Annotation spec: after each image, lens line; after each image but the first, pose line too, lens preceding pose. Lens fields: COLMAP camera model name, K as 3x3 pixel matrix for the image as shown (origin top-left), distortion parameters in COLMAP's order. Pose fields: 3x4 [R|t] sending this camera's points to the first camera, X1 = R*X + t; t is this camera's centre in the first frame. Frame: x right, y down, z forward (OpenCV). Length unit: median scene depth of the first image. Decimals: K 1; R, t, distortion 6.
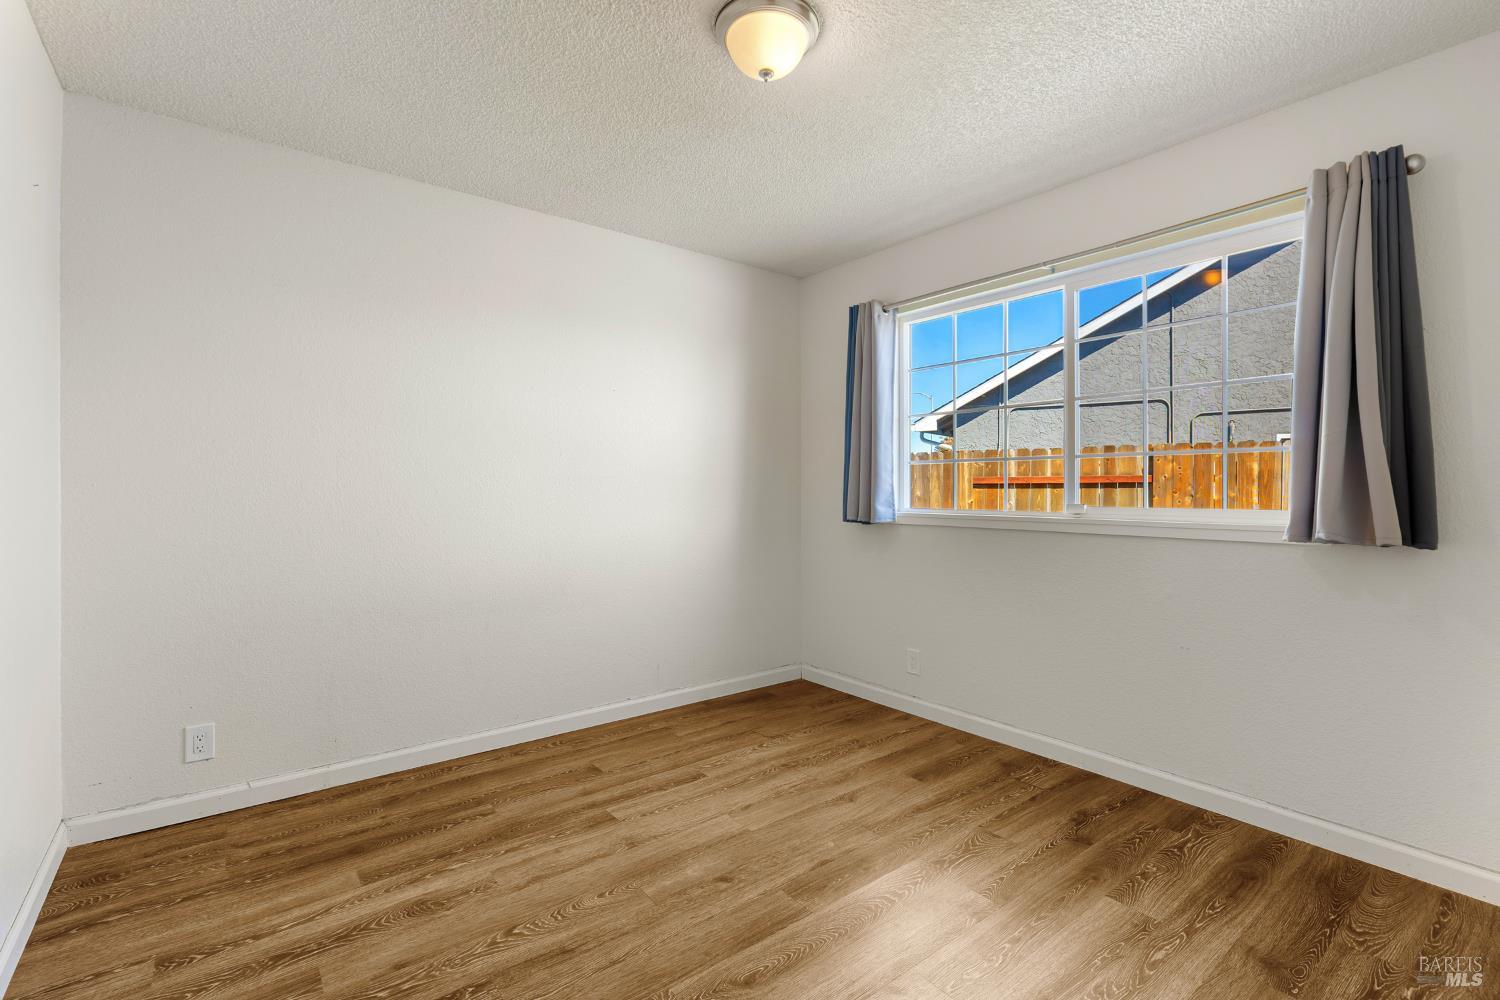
lens RADIAL K [[687.1, 0, 738.0], [0, 687.1, 495.0], [0, 0, 1]] dist [0.000423, -0.000506]
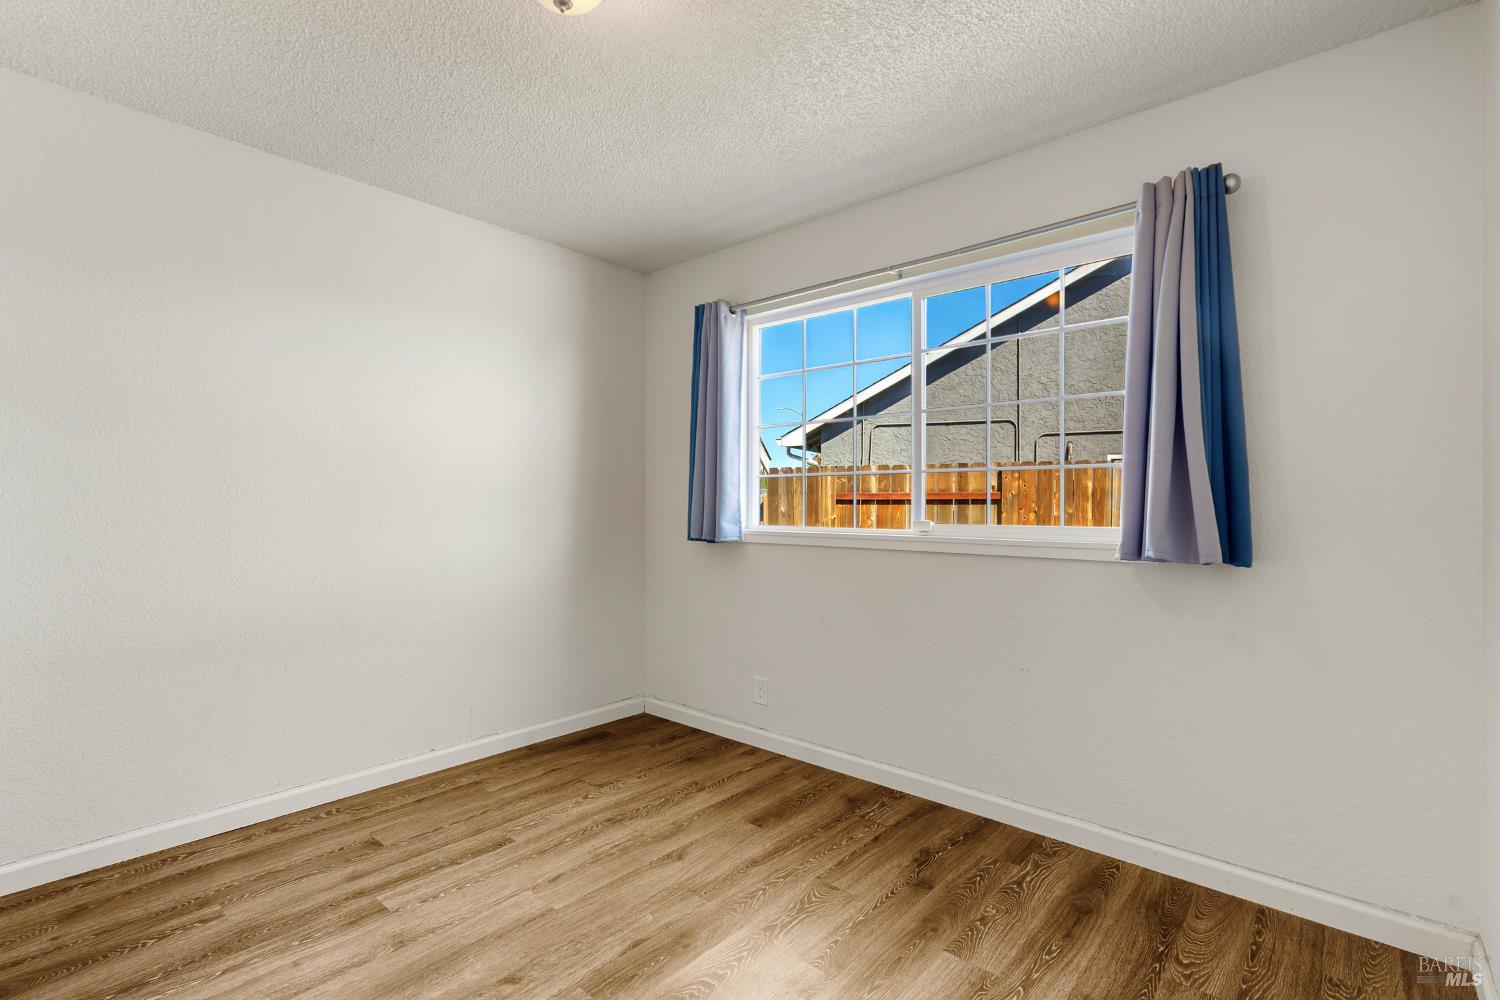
lens RADIAL K [[687.1, 0, 746.5], [0, 687.1, 507.1], [0, 0, 1]] dist [0.000423, -0.000506]
pose [[0.983546, 0.003311, 0.180626, 0.094775], [-0.002475, 0.999985, -0.004851, -0.001441], [-0.180639, 0.004324, 0.983540, 0.125654]]
